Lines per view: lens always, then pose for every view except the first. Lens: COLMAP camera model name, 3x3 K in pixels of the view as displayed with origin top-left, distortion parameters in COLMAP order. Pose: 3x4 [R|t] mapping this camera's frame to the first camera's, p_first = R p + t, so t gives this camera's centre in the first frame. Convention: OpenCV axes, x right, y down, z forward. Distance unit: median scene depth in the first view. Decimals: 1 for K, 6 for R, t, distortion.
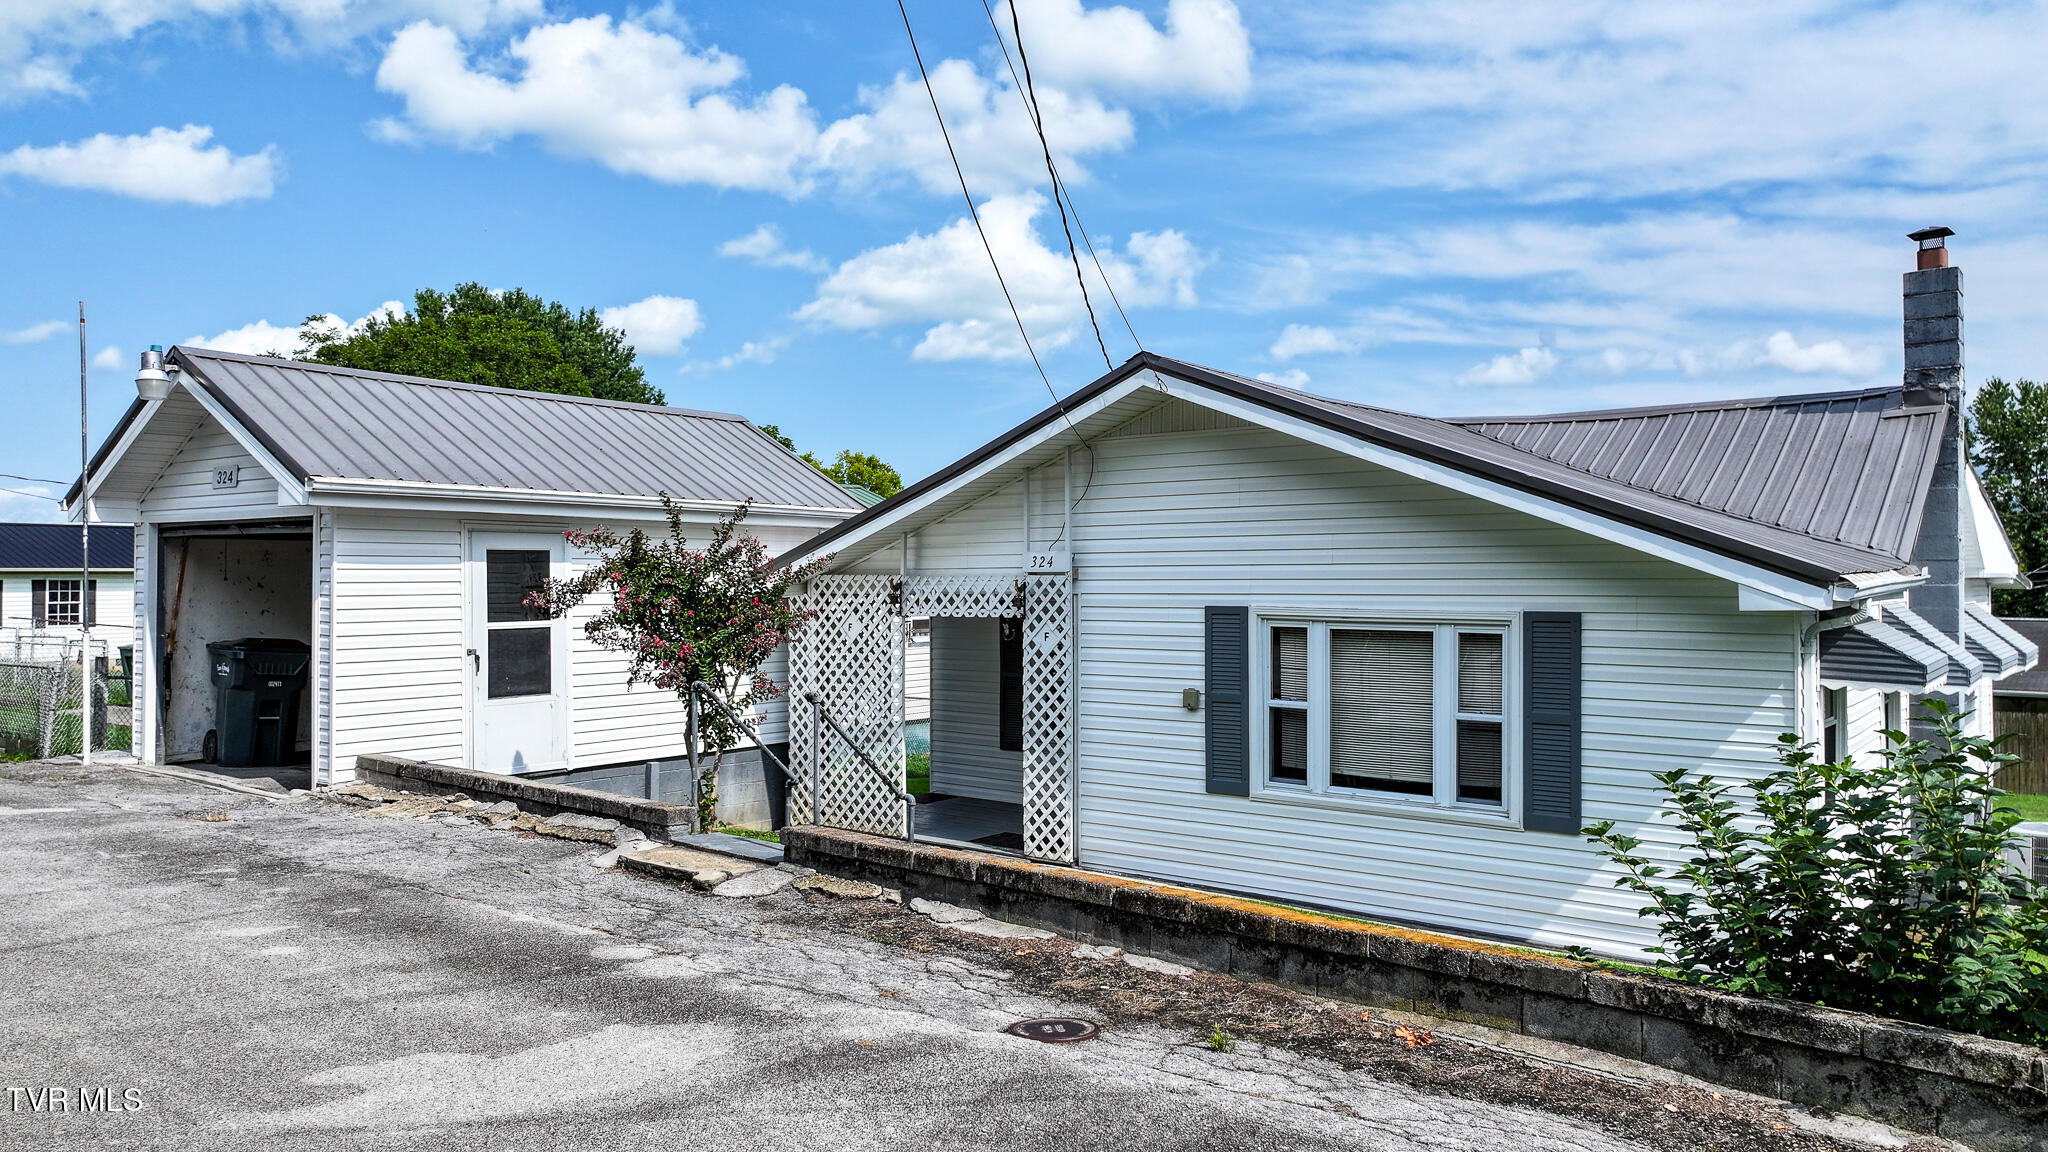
lens RADIAL K [[1402.8, 0, 1024.0], [0, 1402.8, 576.0], [0, 0, 1]] dist [-0.000036, -0.000680]
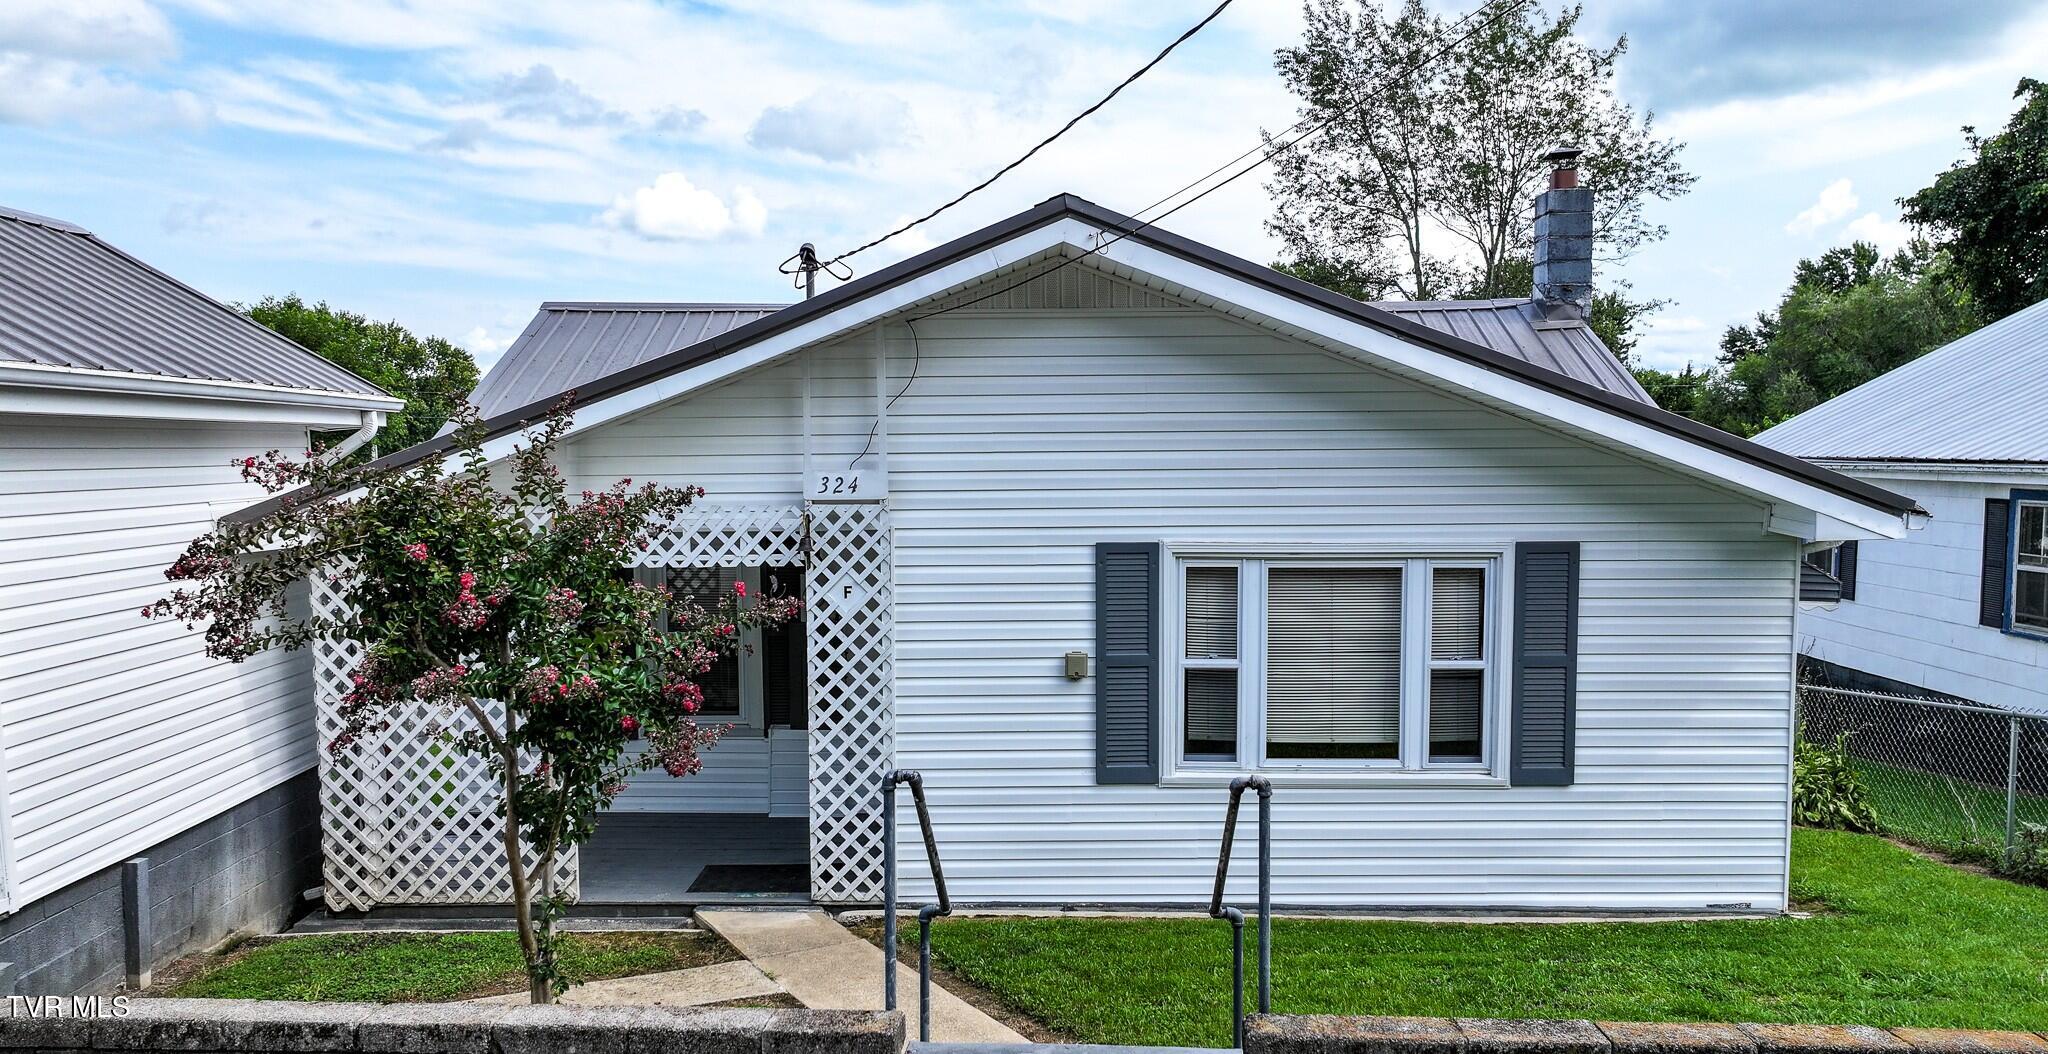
lens RADIAL K [[1386.7, 0, 1020.8], [0, 1386.7, 563.1], [0, 0, 1]] dist [-0.007045, -0.001665]
pose [[0.795247, -0.058041, 0.603501, -0.356515], [0.005594, 0.996067, 0.088424, -0.034353], [-0.606260, -0.066943, 0.792444, 0.430689]]
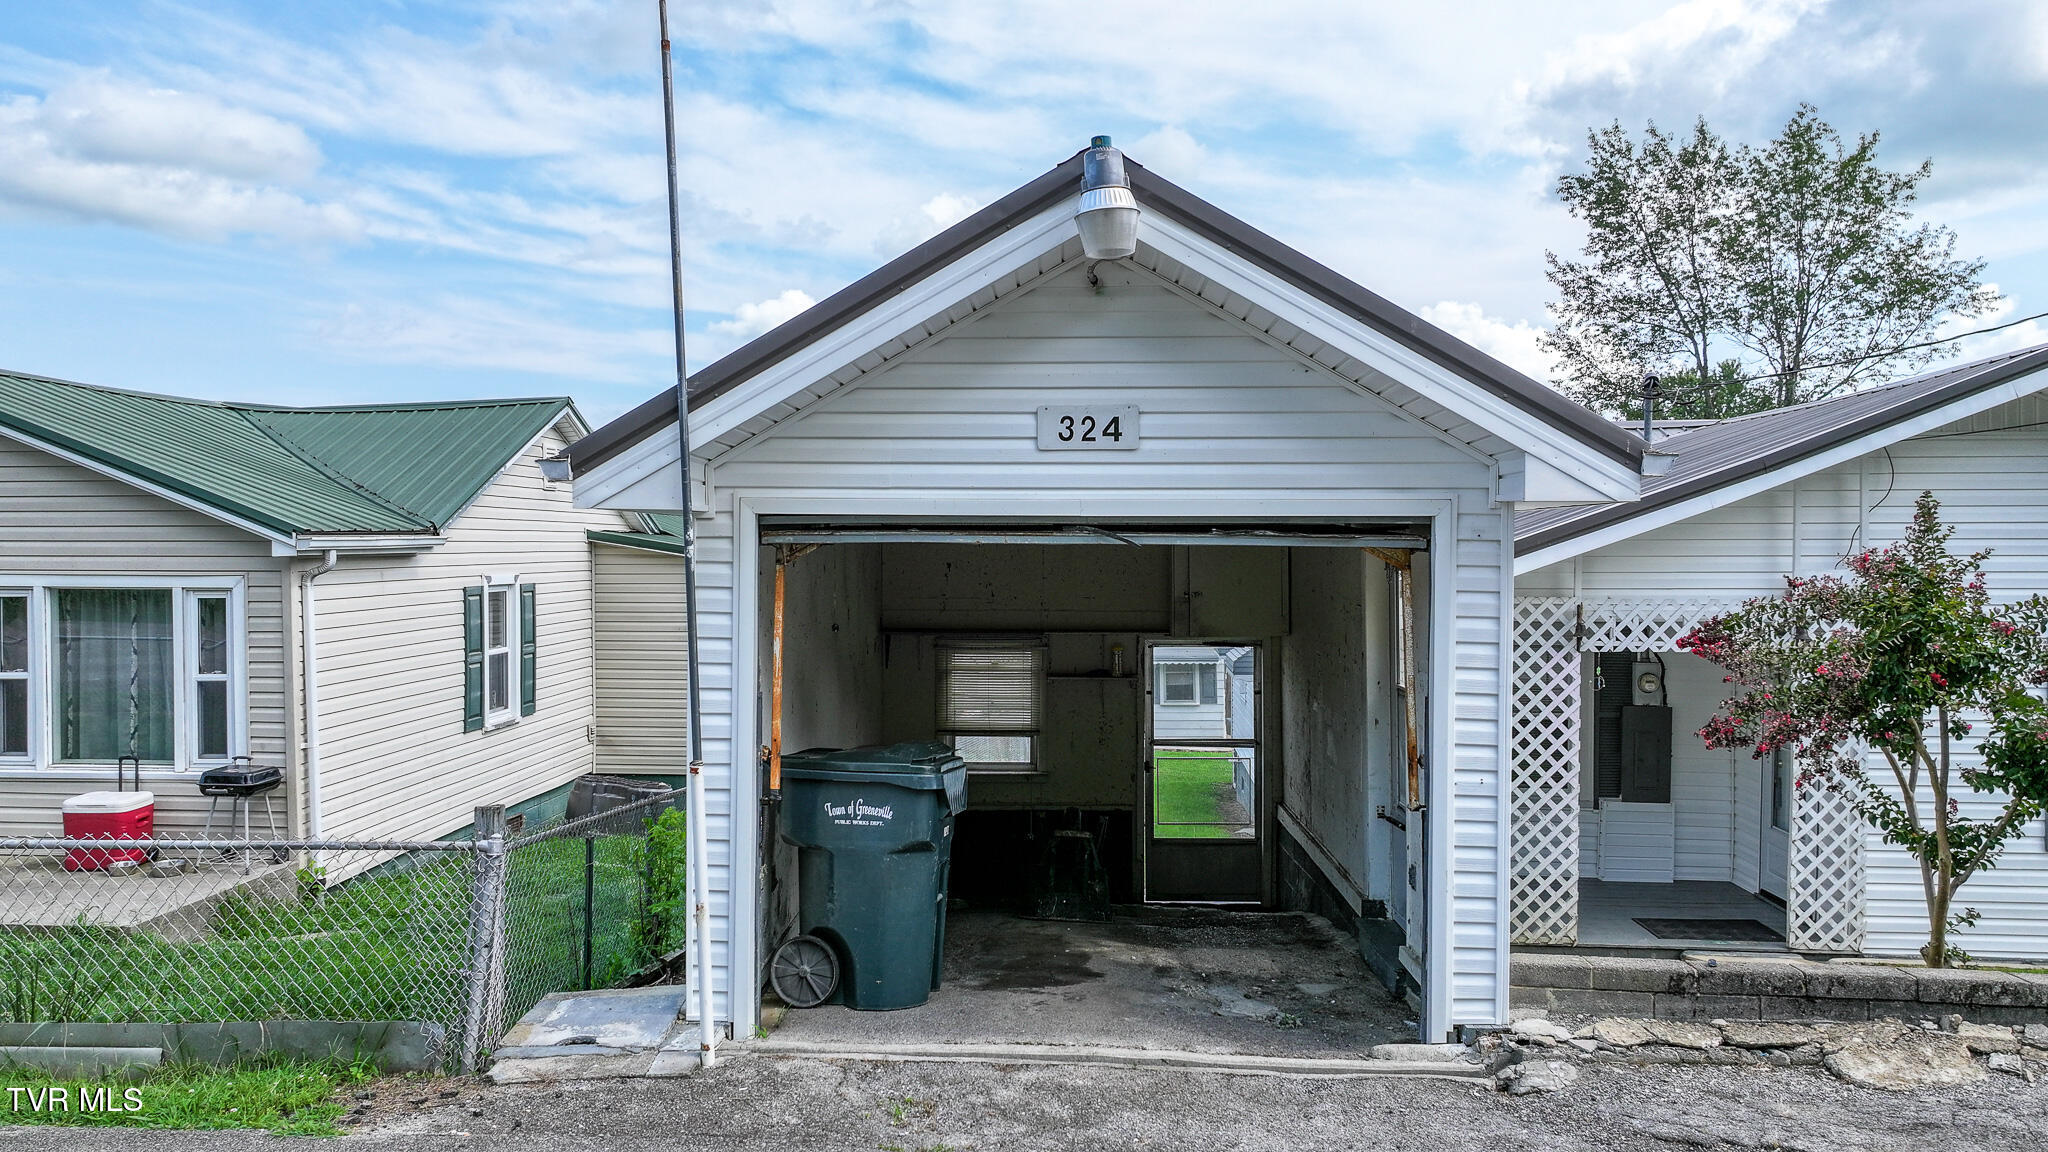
lens RADIAL K [[1401.5, 0, 1052.1], [0, 1401.5, 547.1], [0, 0, 1]] dist [0.031351, 0.002201]
pose [[0.812974, 0.003151, 0.582291, -0.884348], [-0.004207, 0.999991, 0.000463, -0.031251], [-0.582284, -0.002826, 0.812980, 0.642357]]
